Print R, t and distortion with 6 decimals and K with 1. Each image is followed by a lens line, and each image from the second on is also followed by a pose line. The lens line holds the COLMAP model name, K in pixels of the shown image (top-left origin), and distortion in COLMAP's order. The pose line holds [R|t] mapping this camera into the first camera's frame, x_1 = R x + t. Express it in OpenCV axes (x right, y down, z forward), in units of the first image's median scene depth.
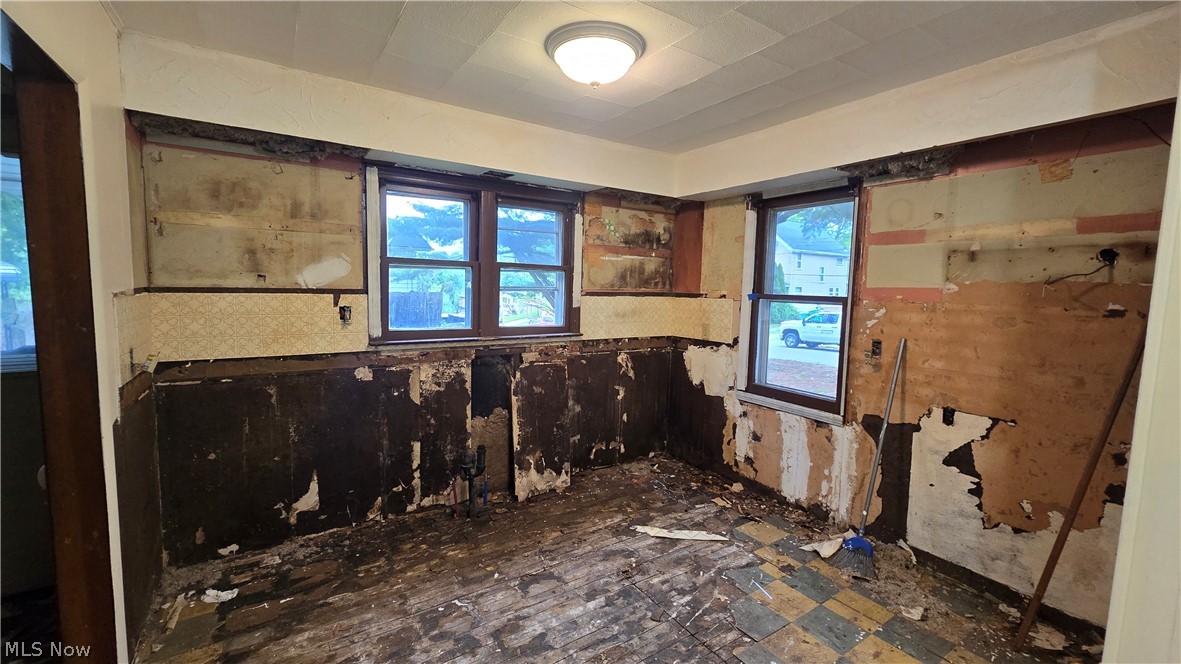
lens RADIAL K [[481.2, 0, 591.2], [0, 481.2, 323.9], [0, 0, 1]] dist [-0.003230, -0.001399]
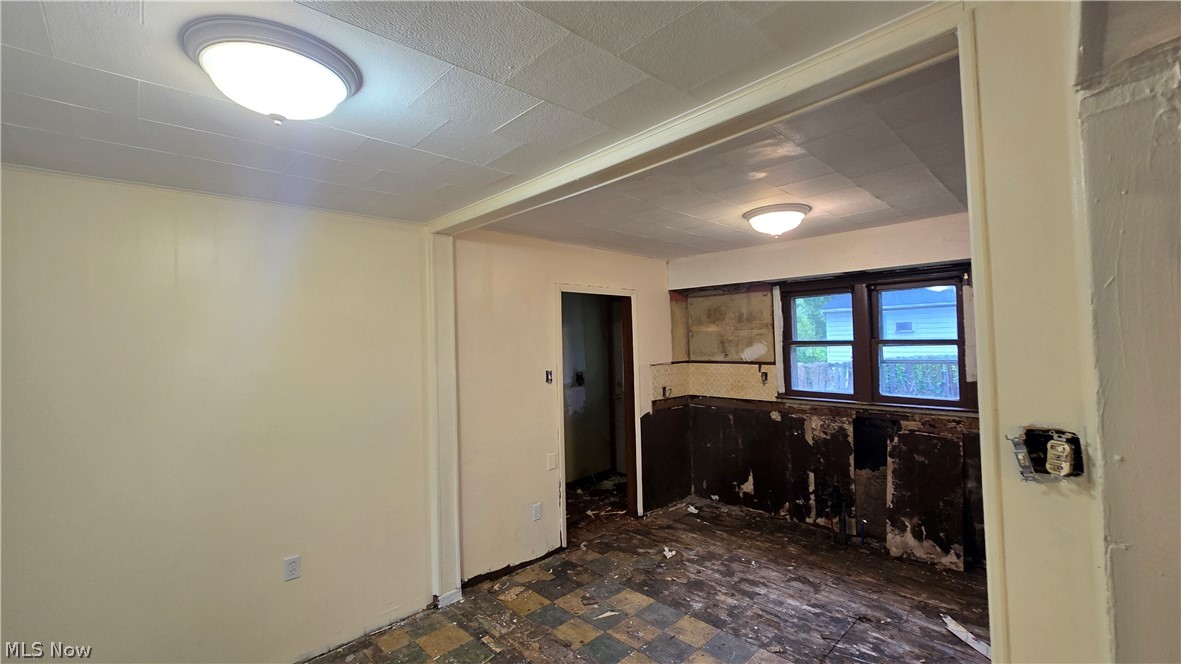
lens RADIAL K [[481.2, 0, 585.3], [0, 481.2, 327.2], [0, 0, 1]] dist [-0.003230, -0.001399]
pose [[0.177944, -0.055208, -0.982491, 1.022684], [-0.056634, 0.996196, -0.066235, -0.047680], [0.982410, 0.067428, 0.174140, 0.105556]]
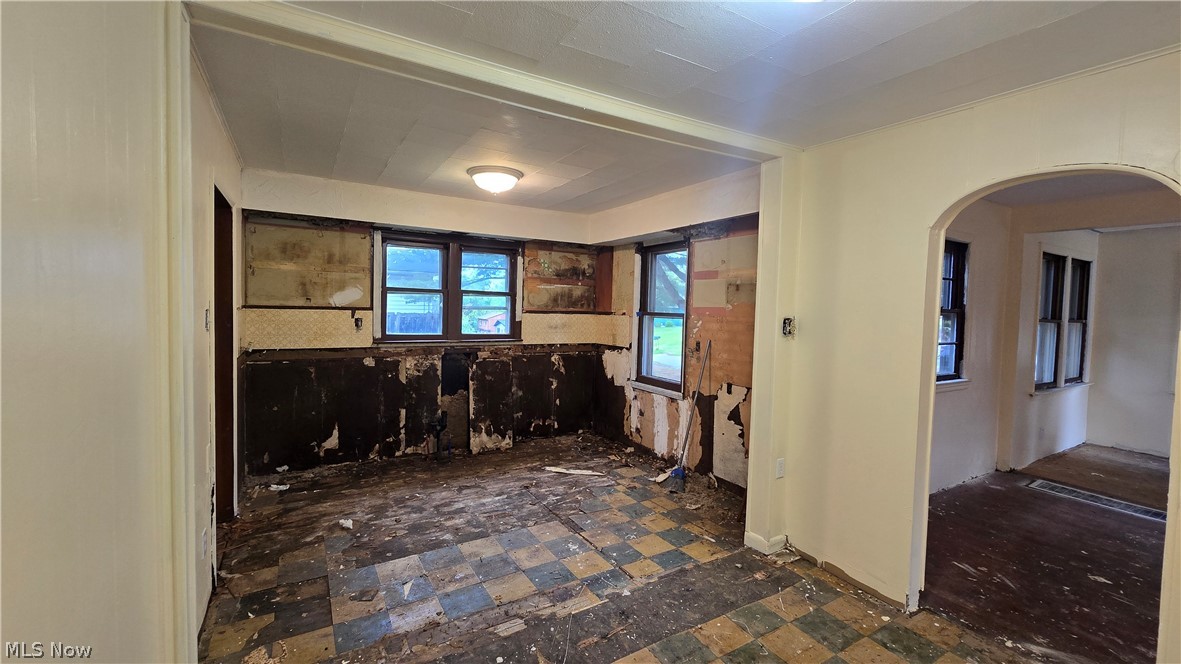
lens RADIAL K [[481.2, 0, 588.4], [0, 481.2, 322.9], [0, 0, 1]] dist [-0.003230, -0.001399]
pose [[0.998923, 0.004233, -0.046208, 0.322481], [-0.006507, 0.998769, -0.049174, 0.052884], [0.045943, 0.049421, 0.997721, -0.552361]]
